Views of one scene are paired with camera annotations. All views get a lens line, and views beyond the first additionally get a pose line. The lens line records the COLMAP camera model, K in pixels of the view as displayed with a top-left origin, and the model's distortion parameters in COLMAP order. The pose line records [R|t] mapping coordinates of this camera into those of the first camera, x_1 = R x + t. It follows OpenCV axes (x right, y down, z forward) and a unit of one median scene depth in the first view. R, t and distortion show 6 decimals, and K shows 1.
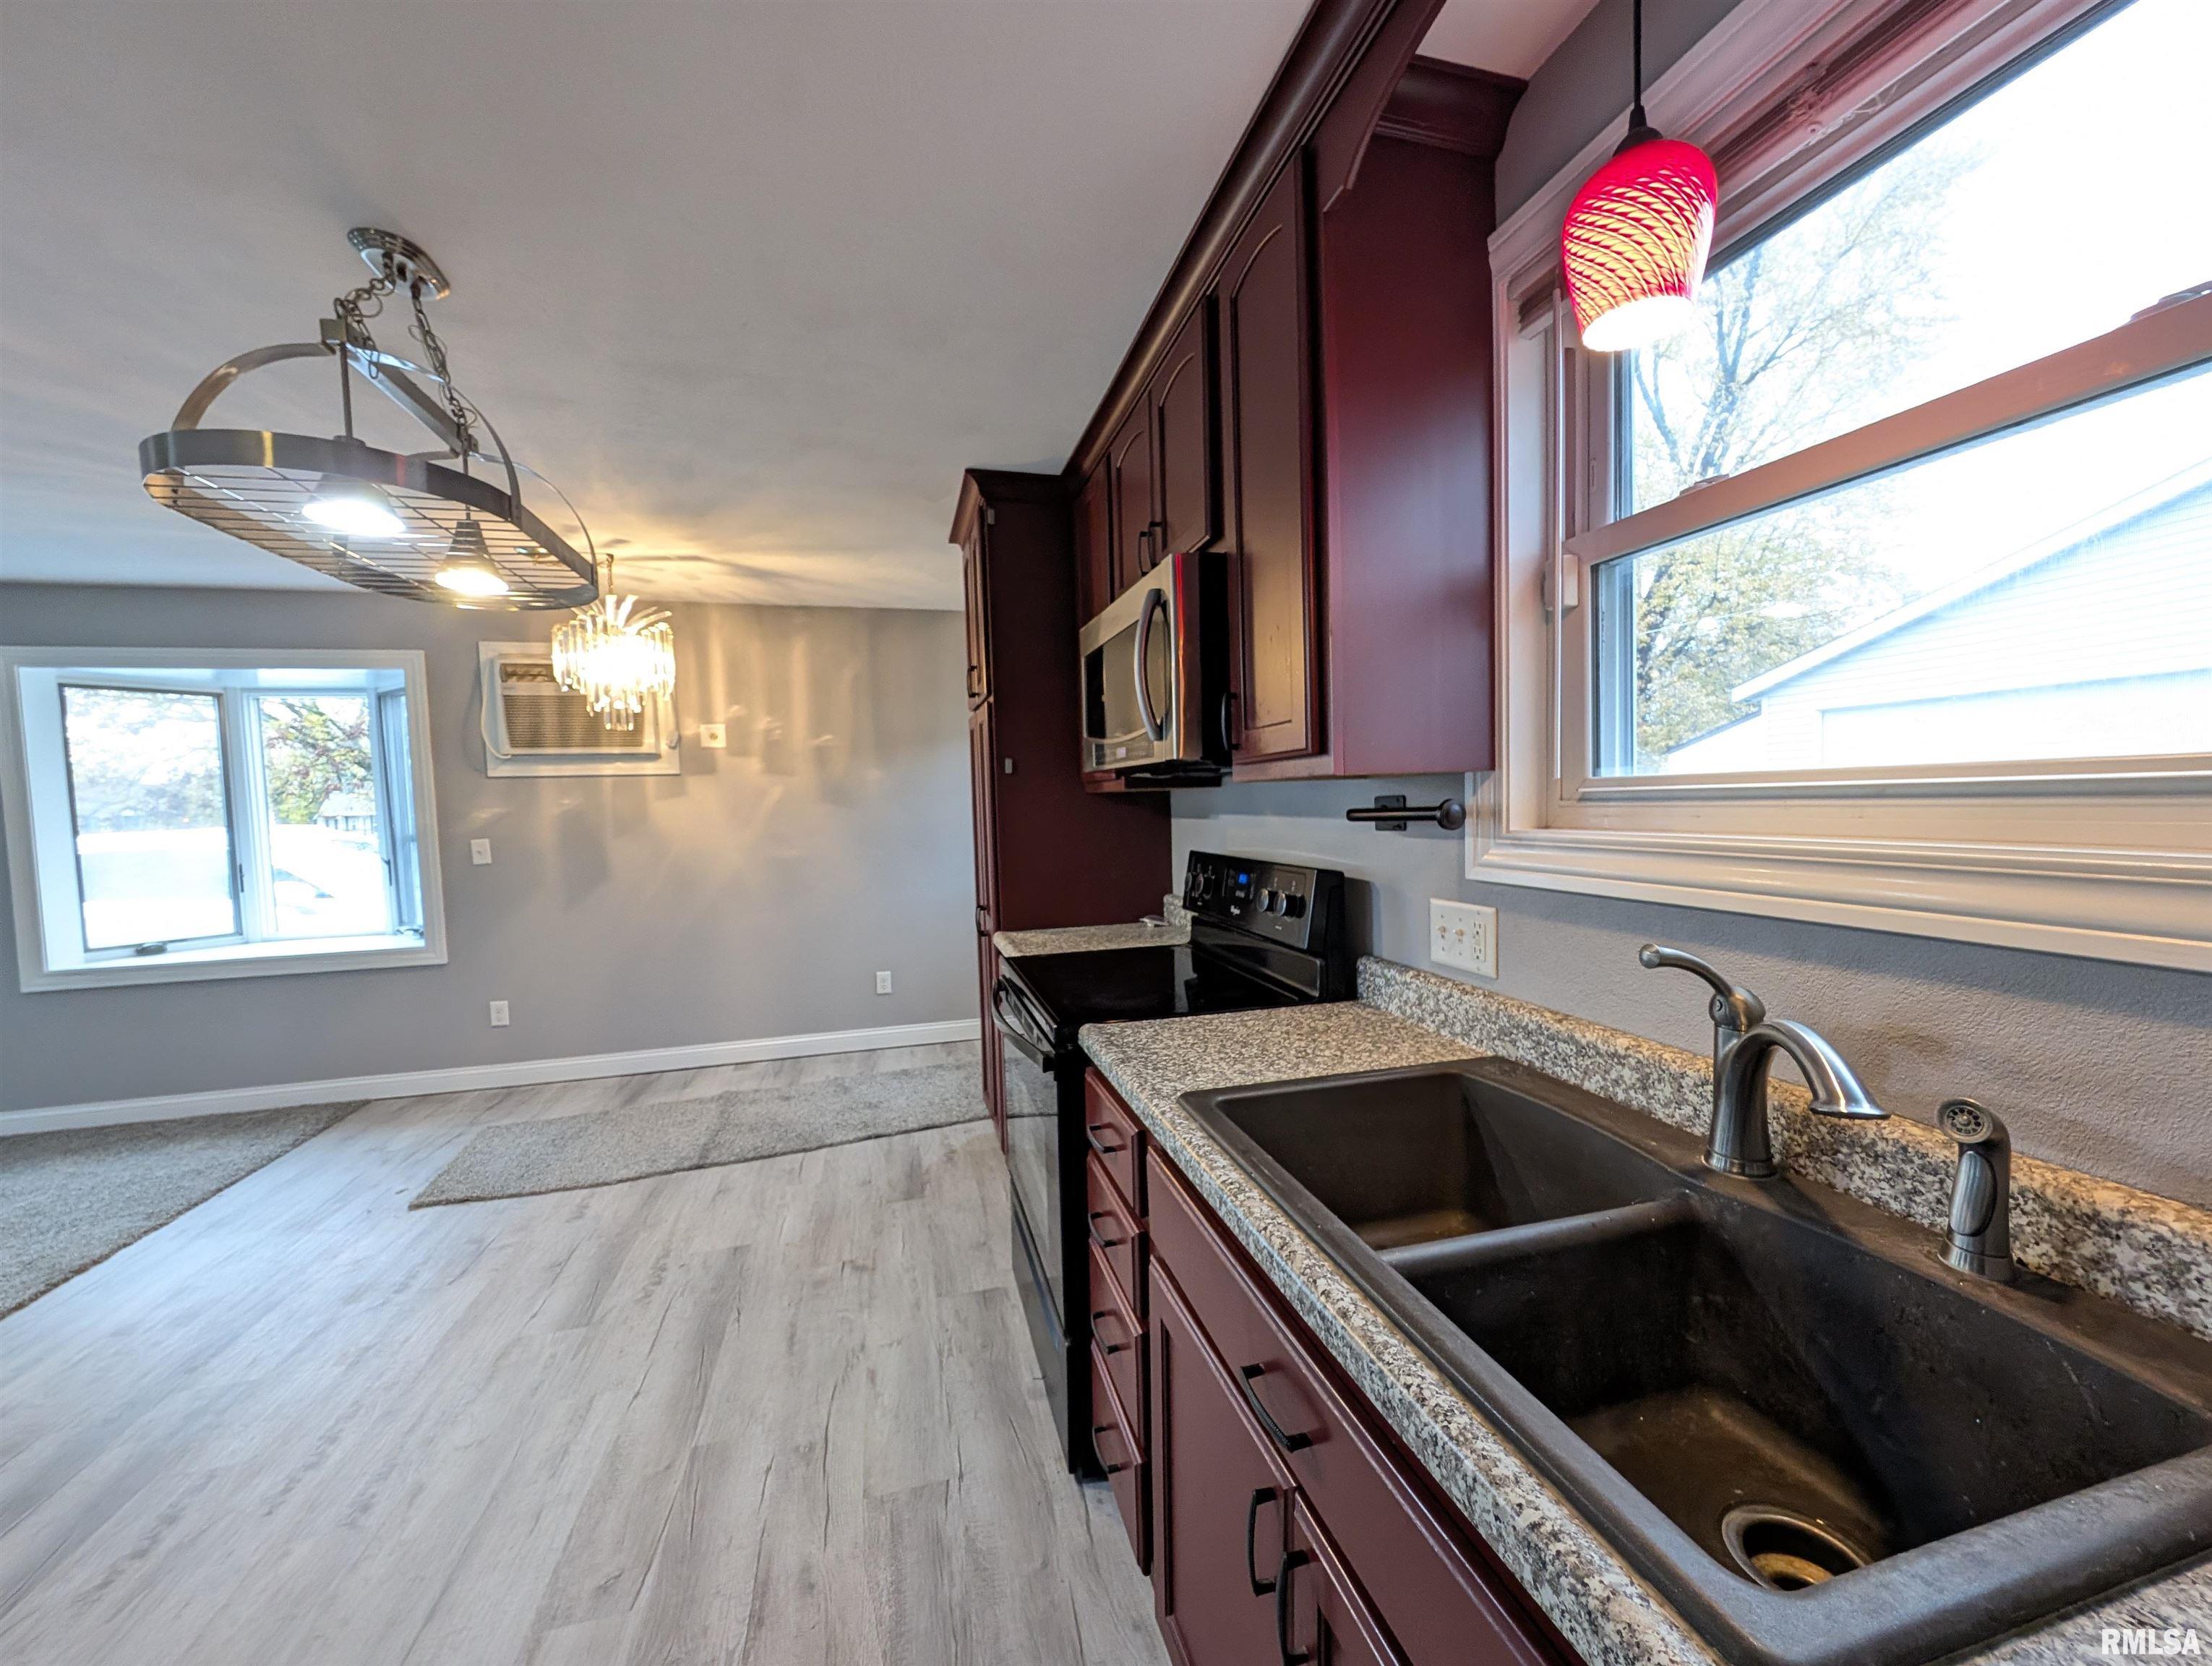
lens RADIAL K [[827.8, 0, 1099.2], [0, 827.8, 842.0], [0, 0, 1]] dist [0.016037, -0.008030]
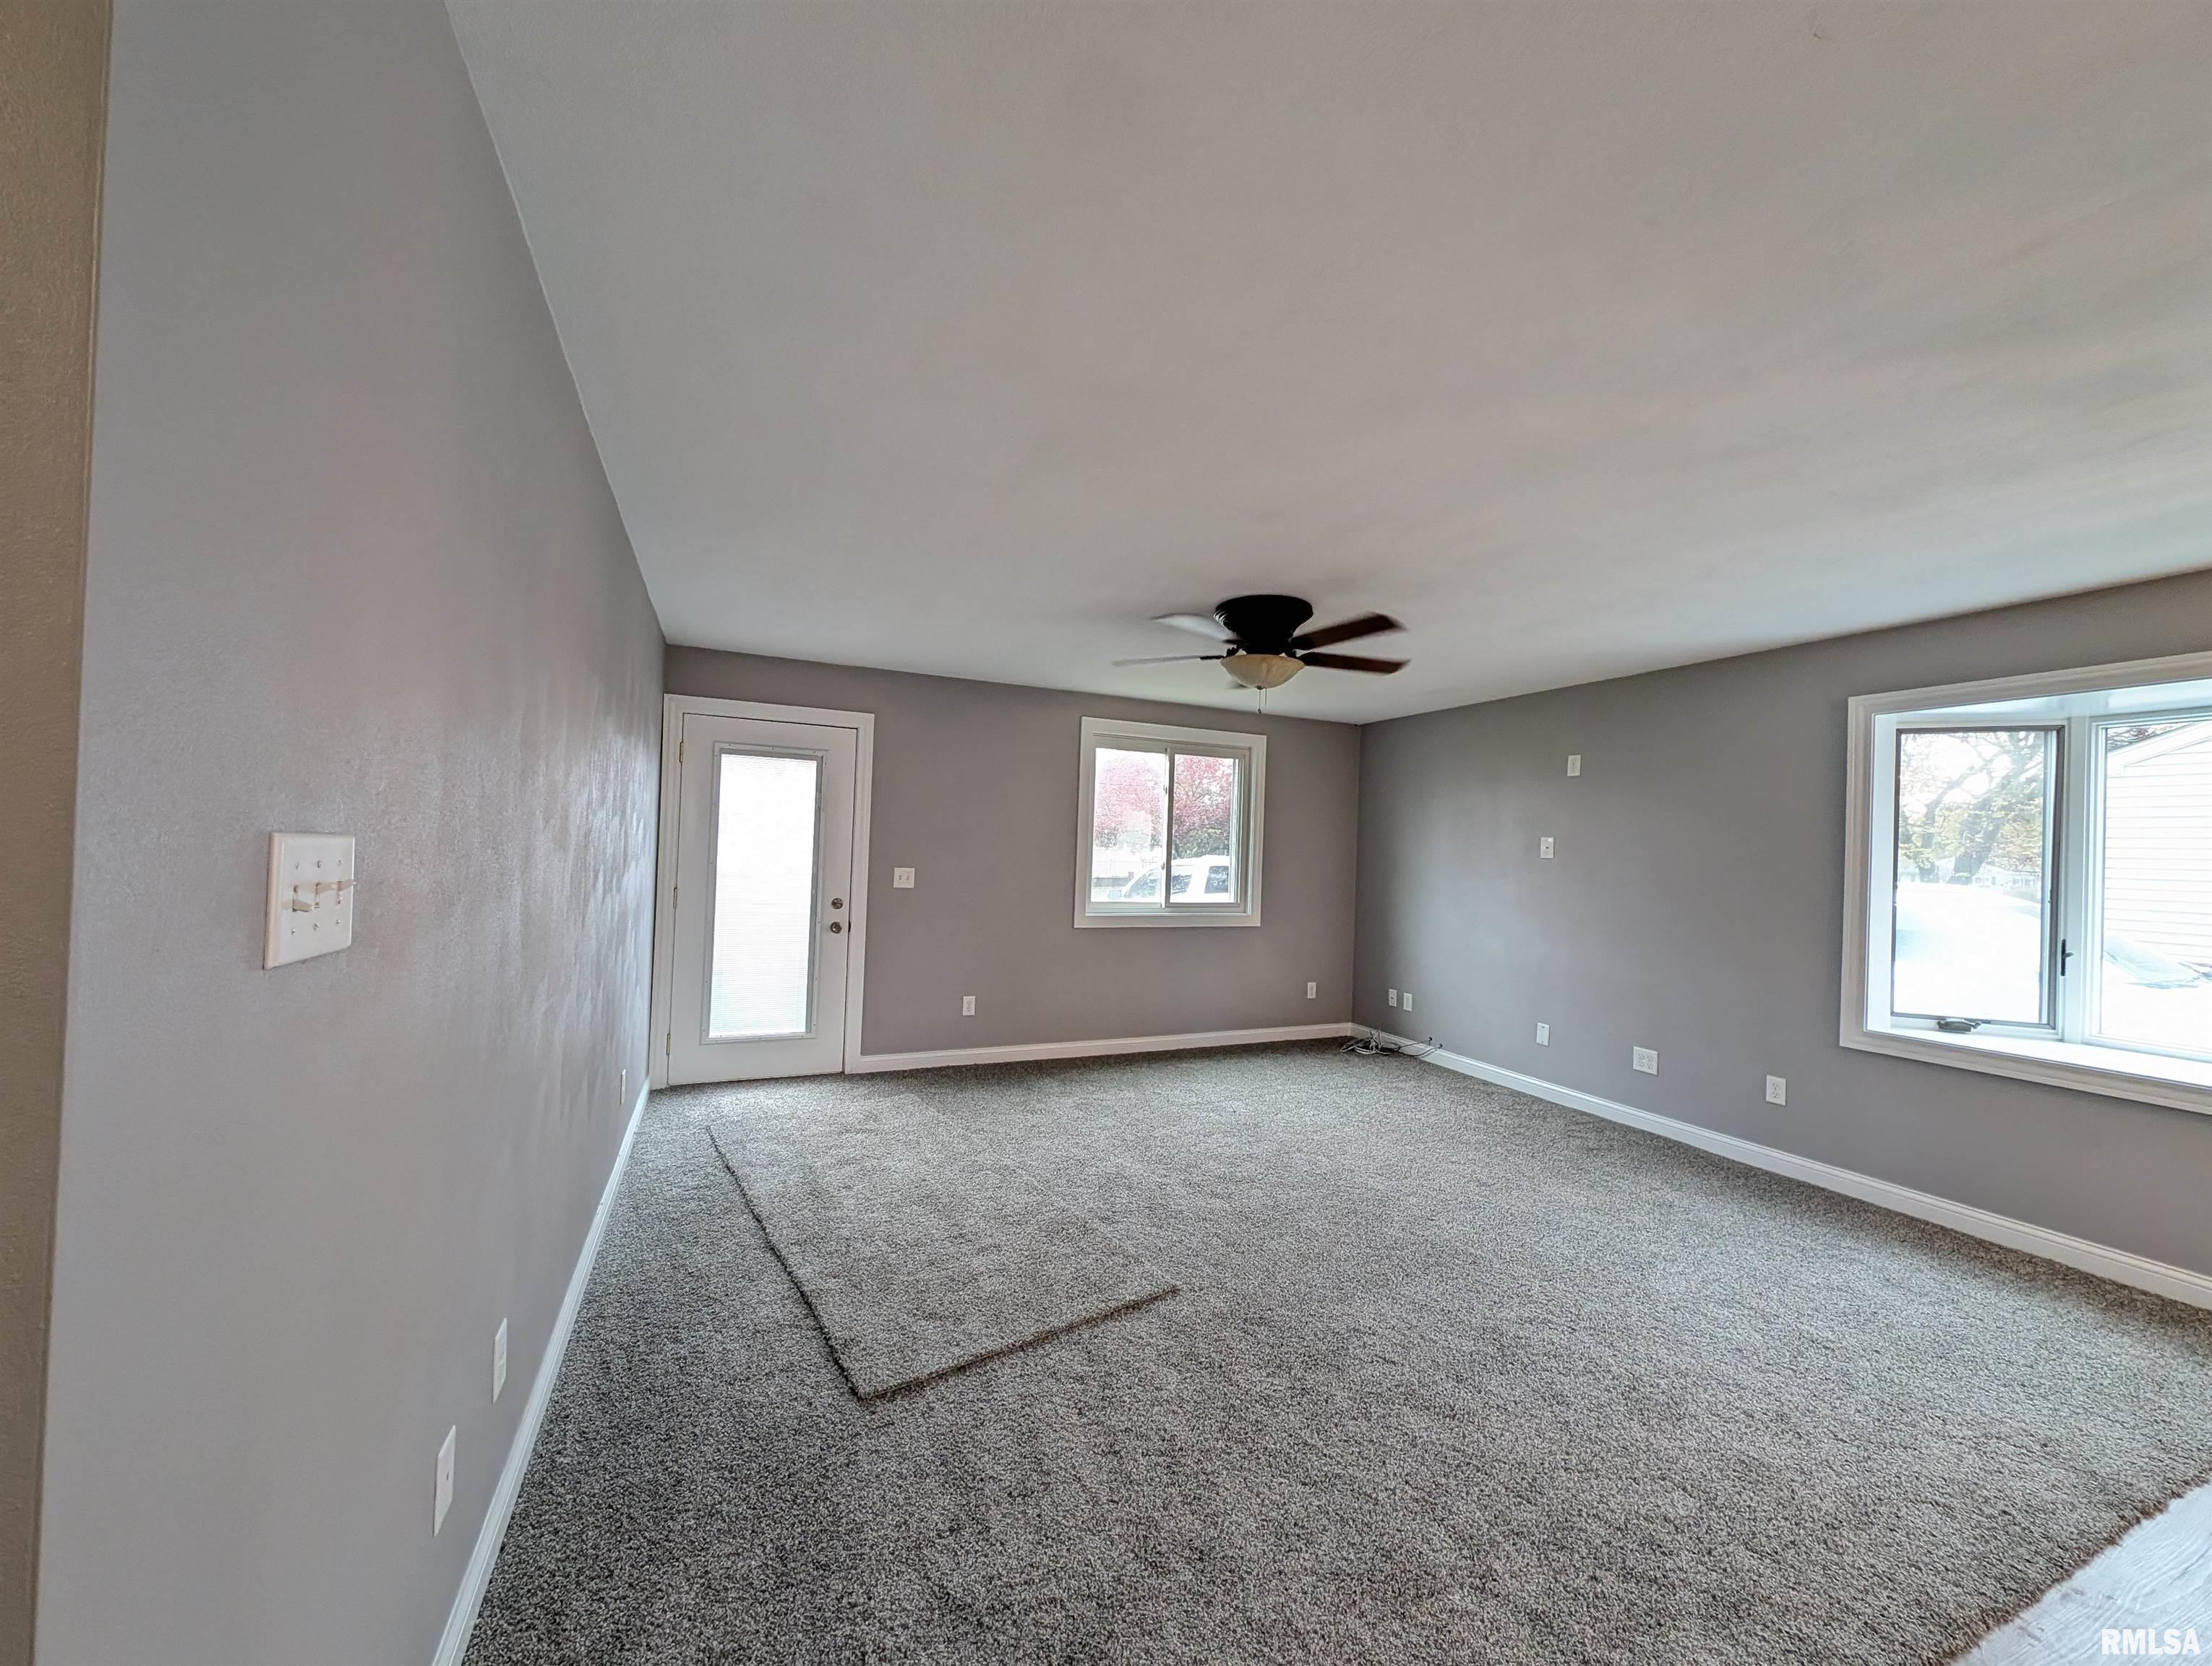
lens RADIAL K [[827.8, 0, 1099.2], [0, 827.8, 842.0], [0, 0, 1]] dist [0.016037, -0.008030]
pose [[0.159352, 0.026800, -0.986858, -0.735102], [-0.087630, 0.996070, 0.012901, 0.008148], [0.983325, 0.084423, 0.161074, -0.059334]]
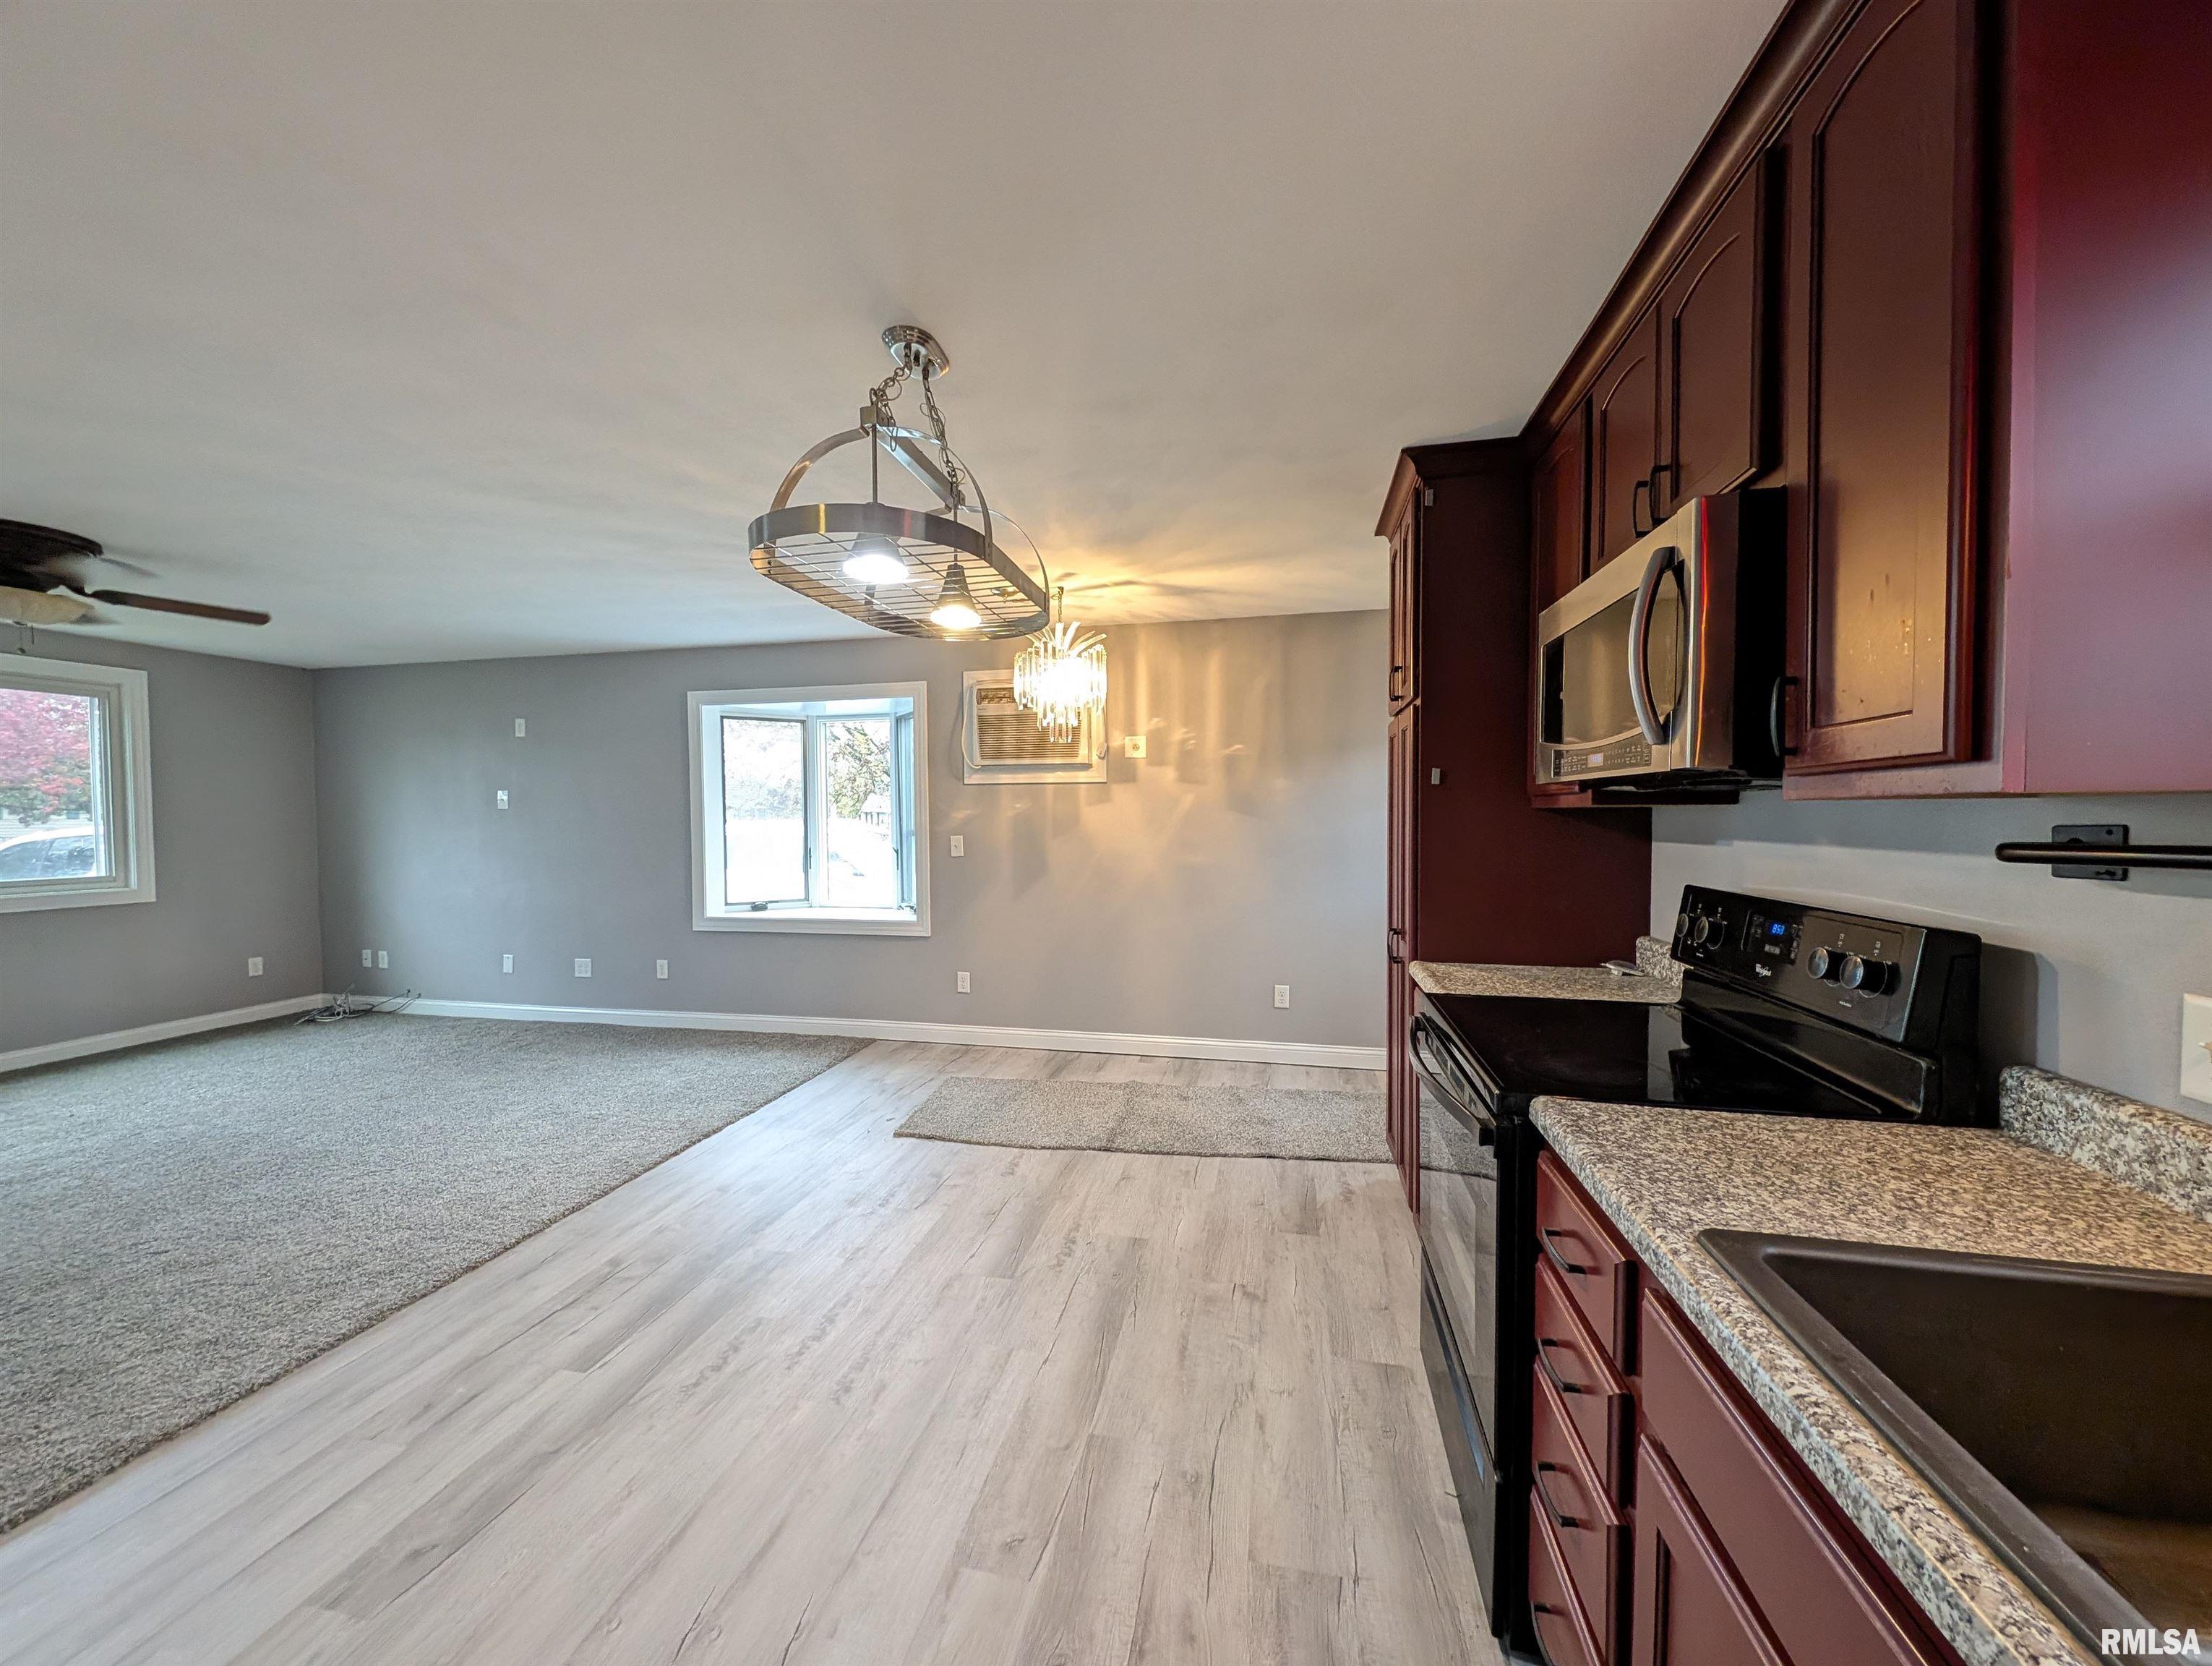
lens RADIAL K [[827.8, 0, 1099.2], [0, 827.8, 842.0], [0, 0, 1]] dist [0.016037, -0.008030]
pose [[0.889178, 0.039802, -0.455827, -0.026520], [-0.044712, 0.999000, 0.000012, -0.005780], [0.455372, 0.020370, 0.890068, 0.053528]]
